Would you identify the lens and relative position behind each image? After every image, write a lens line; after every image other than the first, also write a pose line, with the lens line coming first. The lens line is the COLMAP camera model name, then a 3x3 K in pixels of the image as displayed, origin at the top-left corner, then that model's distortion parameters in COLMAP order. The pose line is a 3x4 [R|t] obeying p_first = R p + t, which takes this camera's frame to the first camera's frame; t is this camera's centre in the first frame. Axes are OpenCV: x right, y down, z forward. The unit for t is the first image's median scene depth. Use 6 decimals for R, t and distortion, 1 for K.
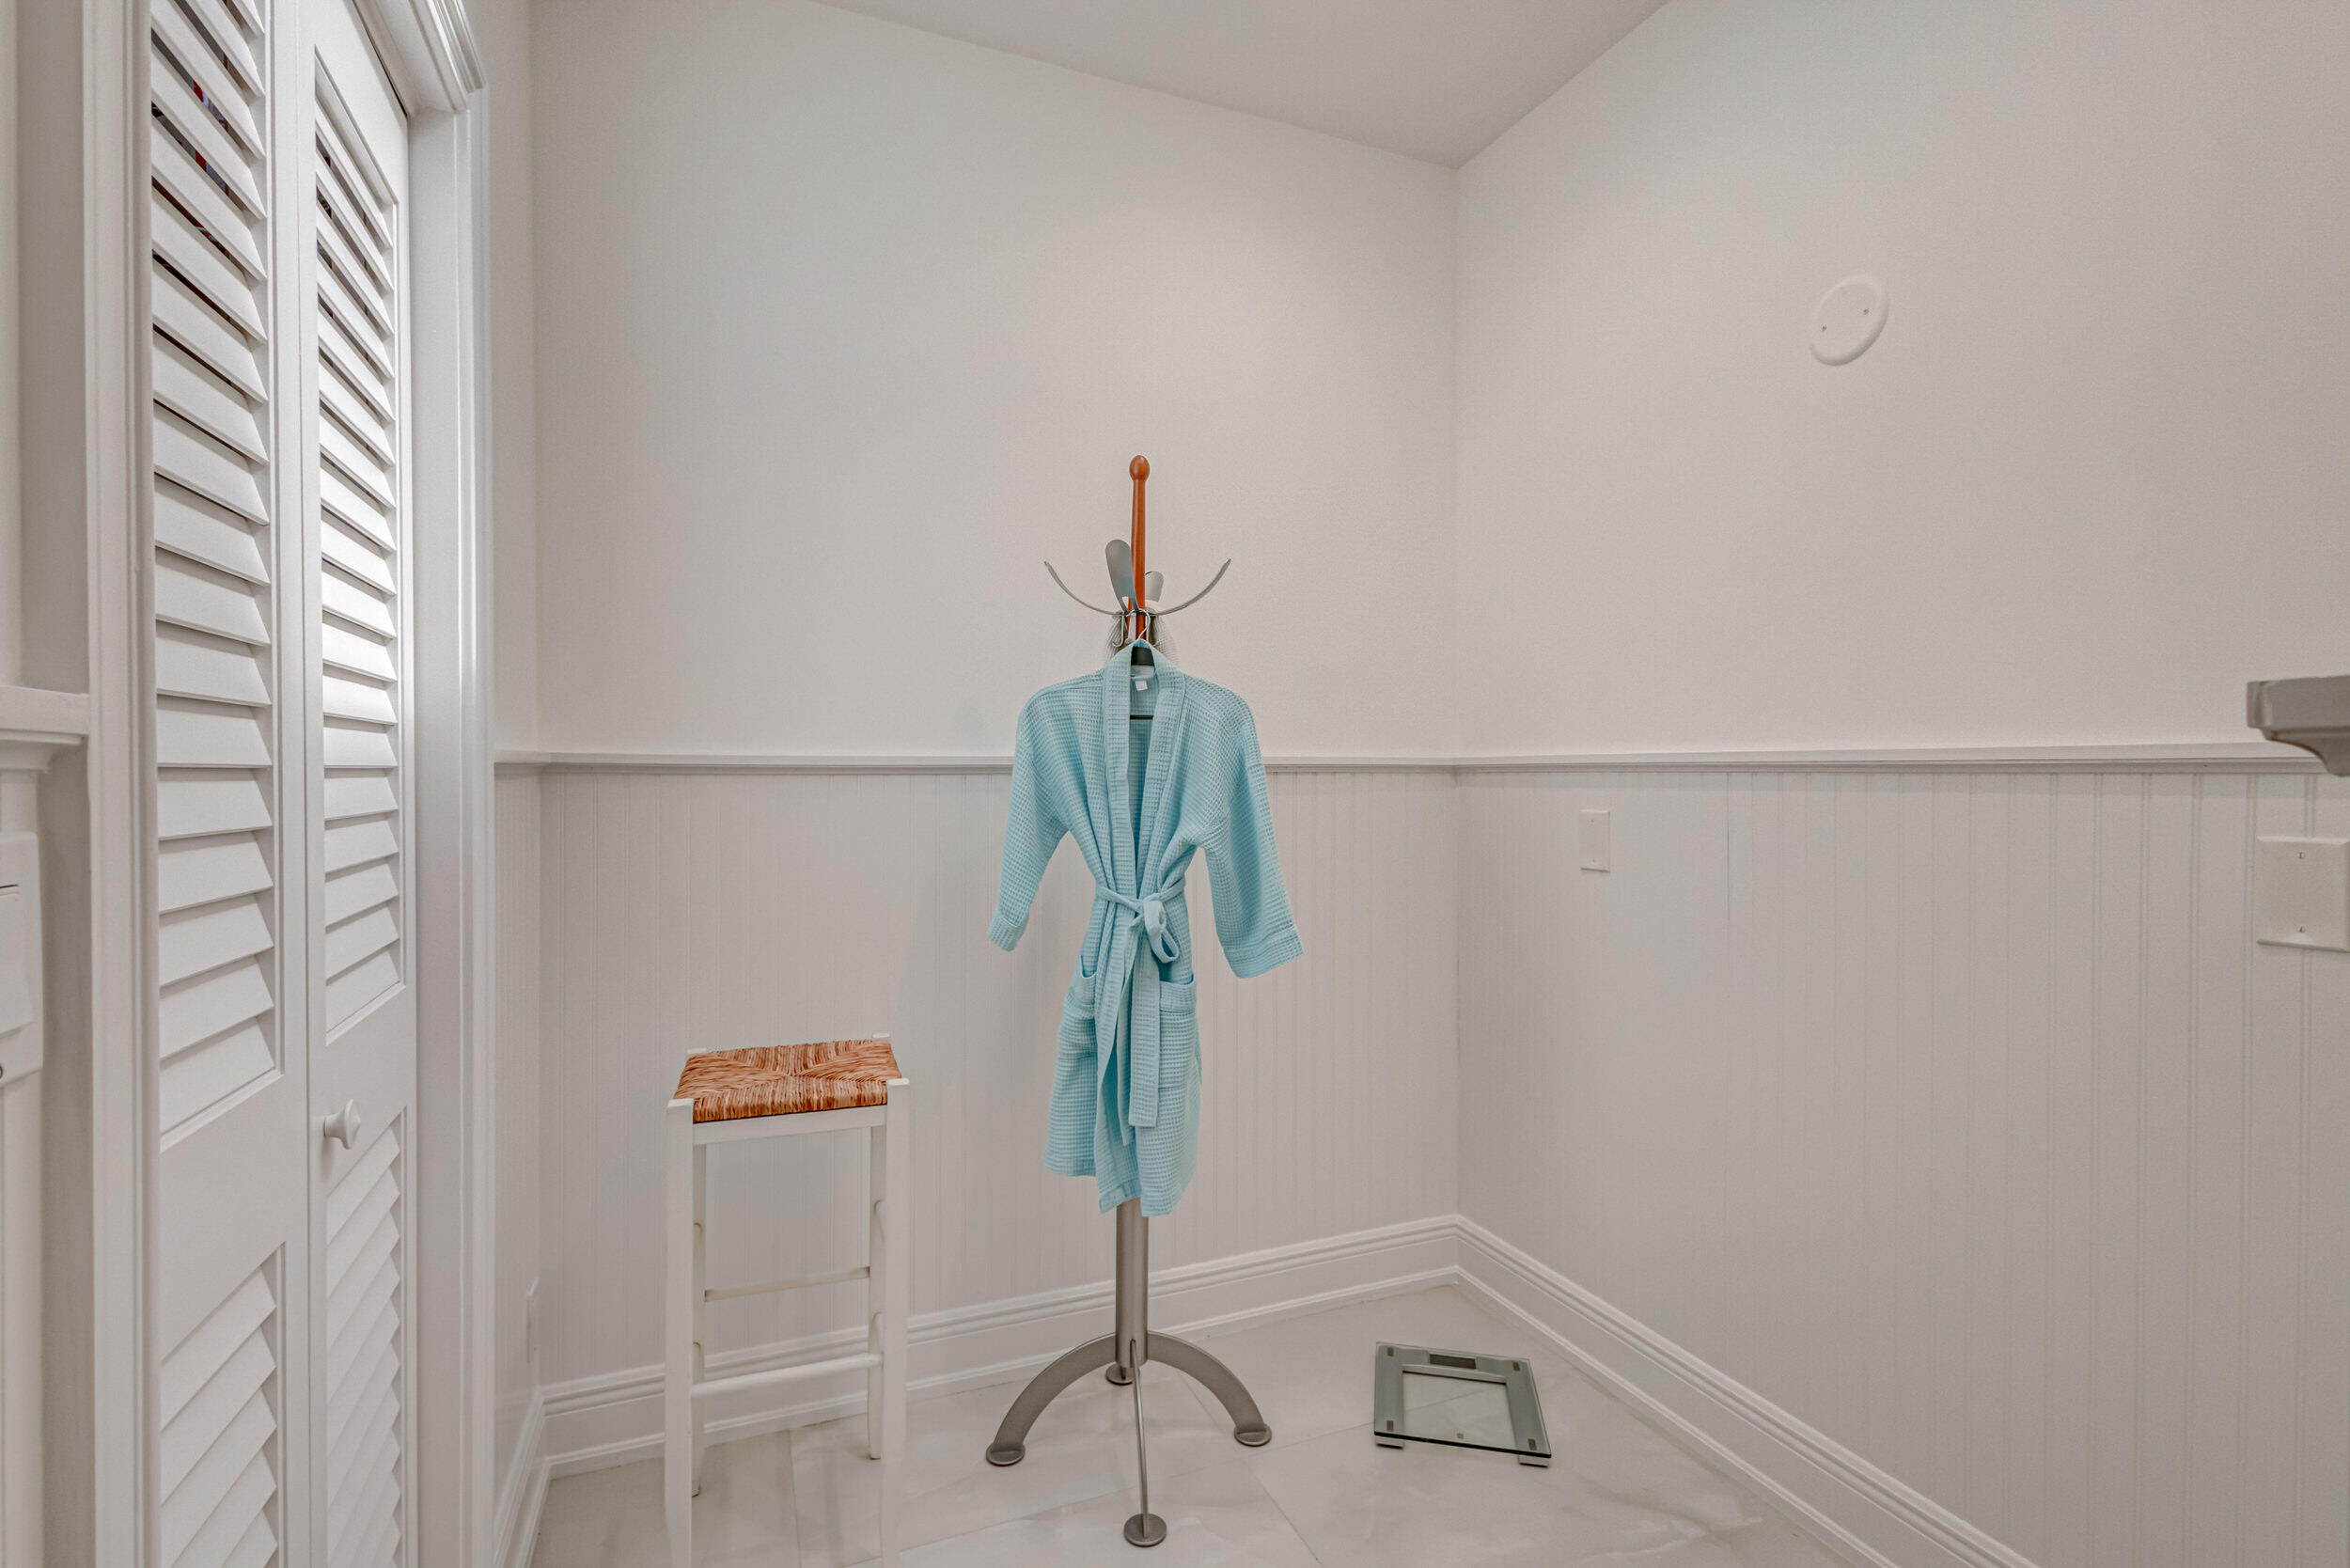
lens RADIAL K [[1086.6, 0, 1181.0], [0, 1086.6, 779.0], [0, 0, 1]] dist [0.012216, 0.000123]
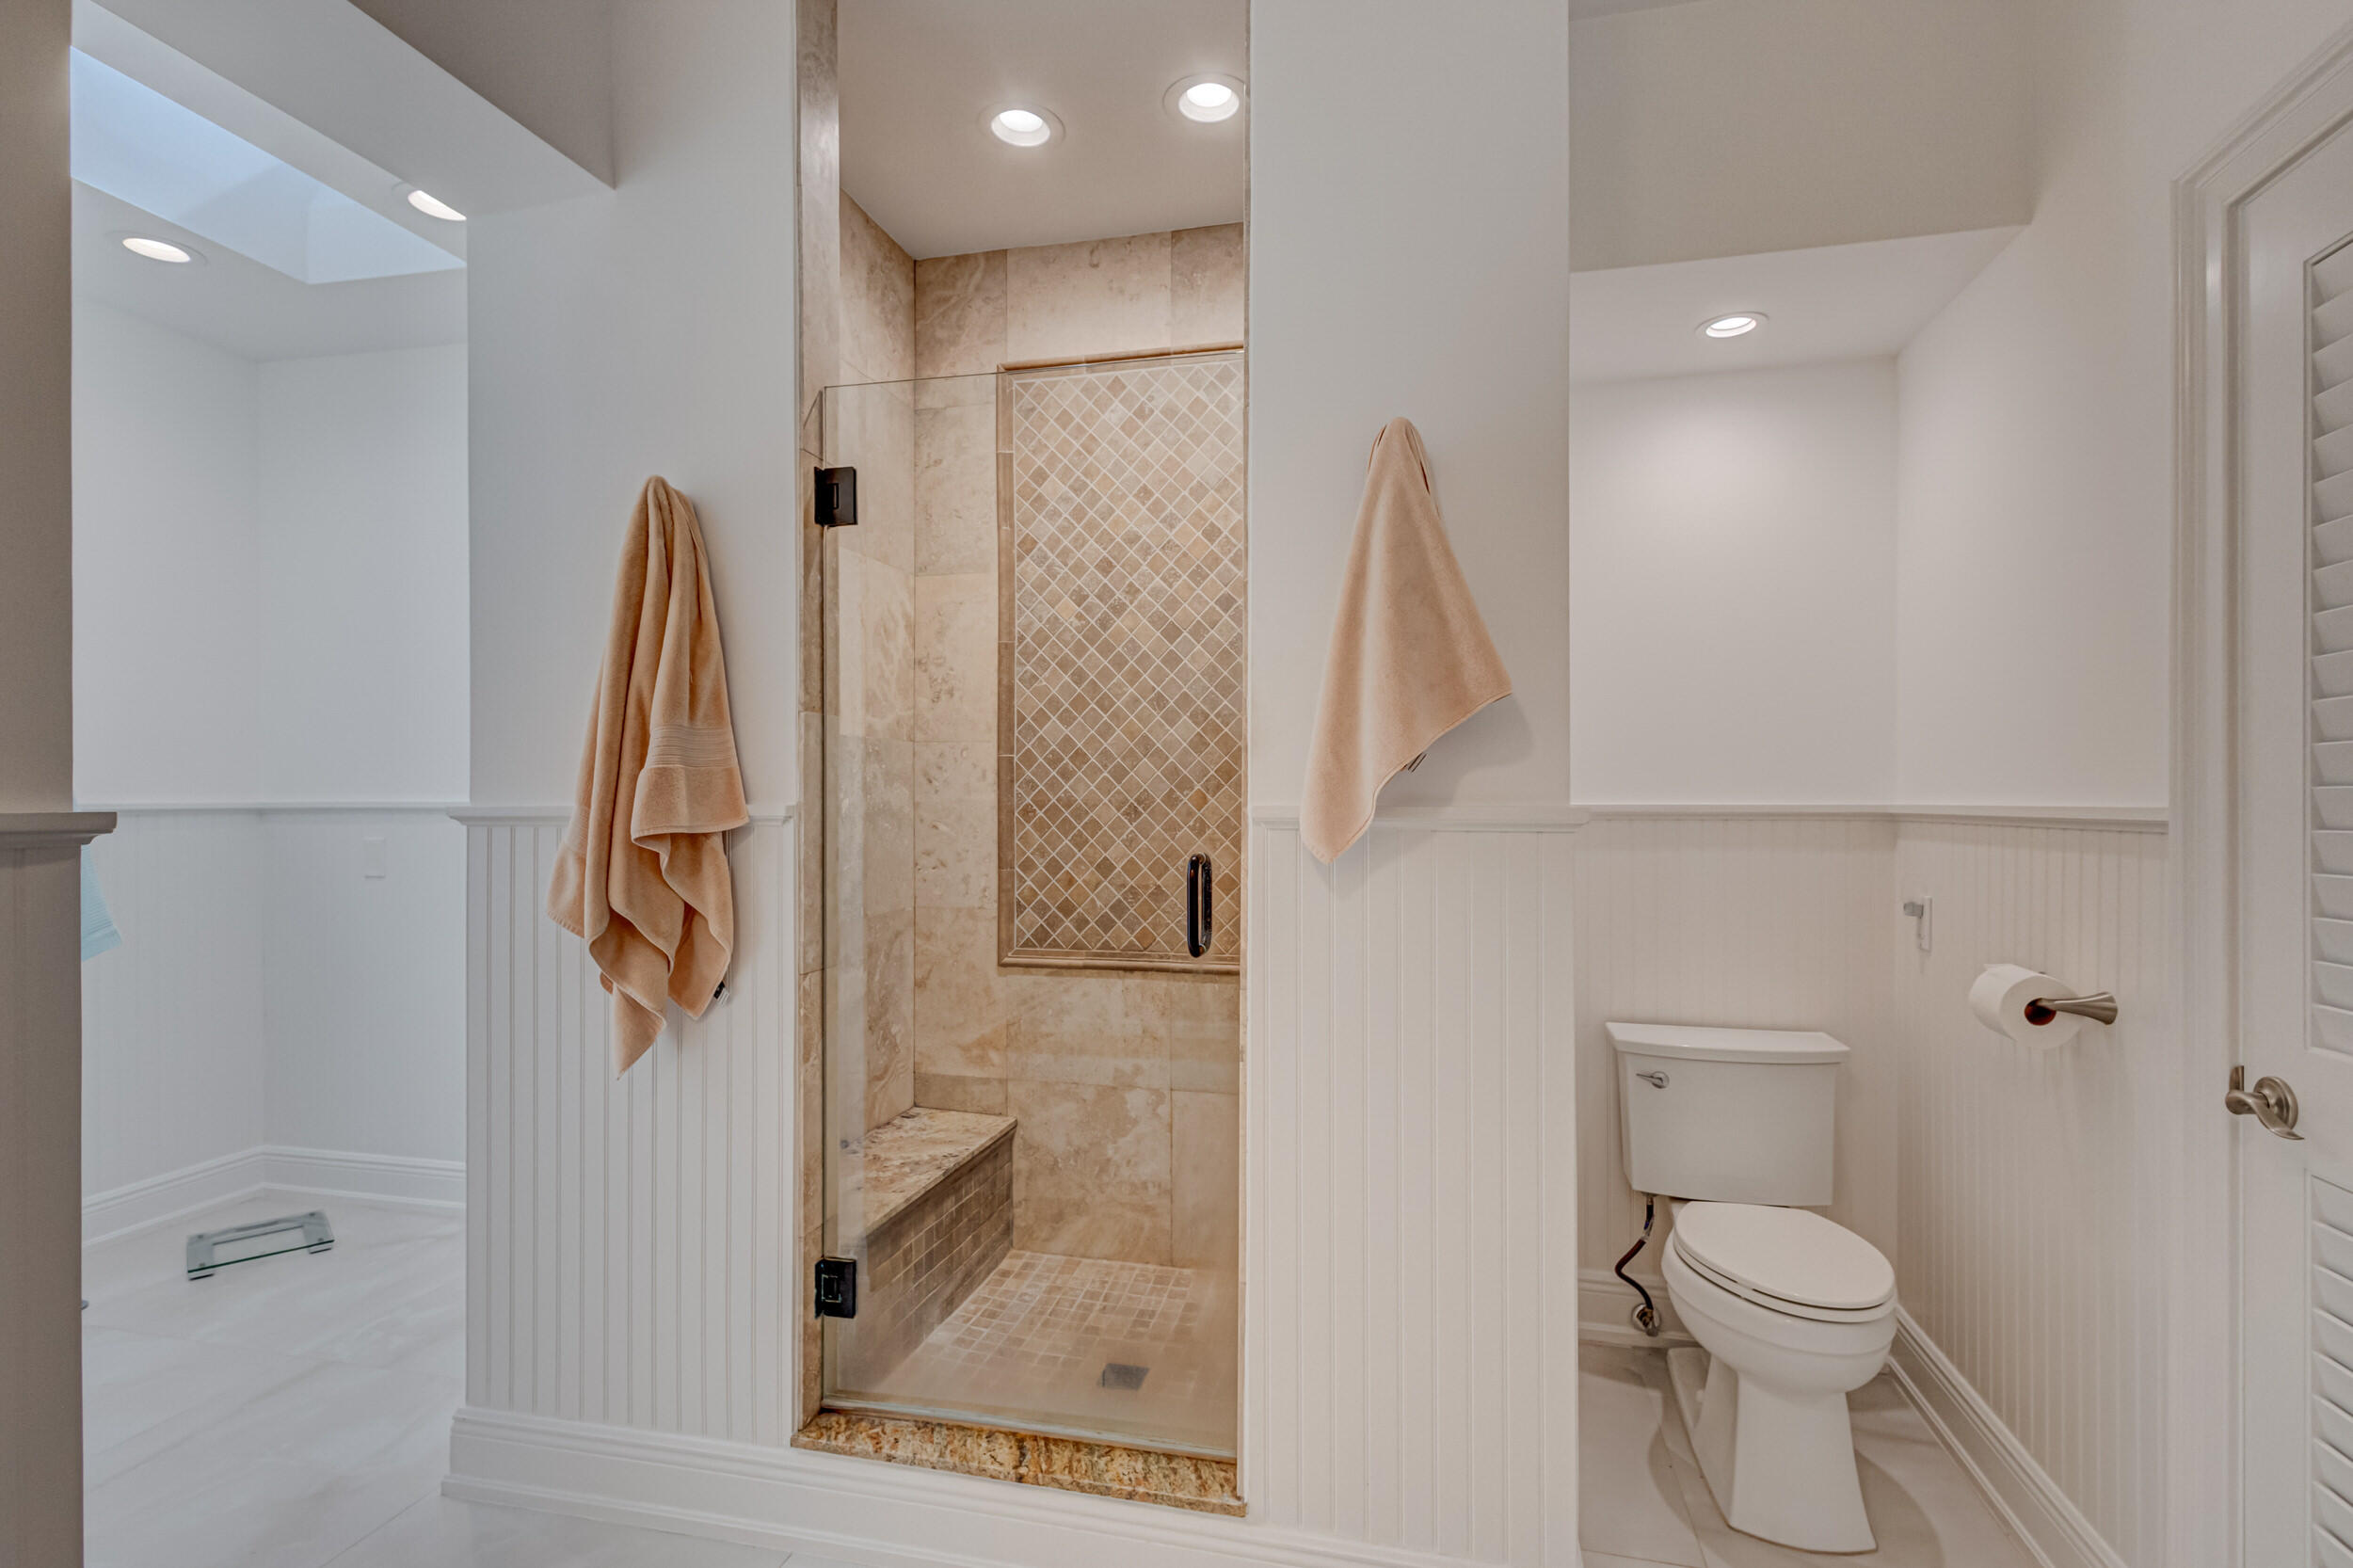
lens RADIAL K [[1123.7, 0, 1178.8], [0, 1123.7, 801.7], [0, 0, 1]] dist [0.000832, 0.000035]
pose [[0.606139, -0.000239, 0.795358, -0.193906], [0.006345, 0.999970, -0.004535, -0.007431], [-0.795333, 0.007795, 0.606122, -0.867915]]
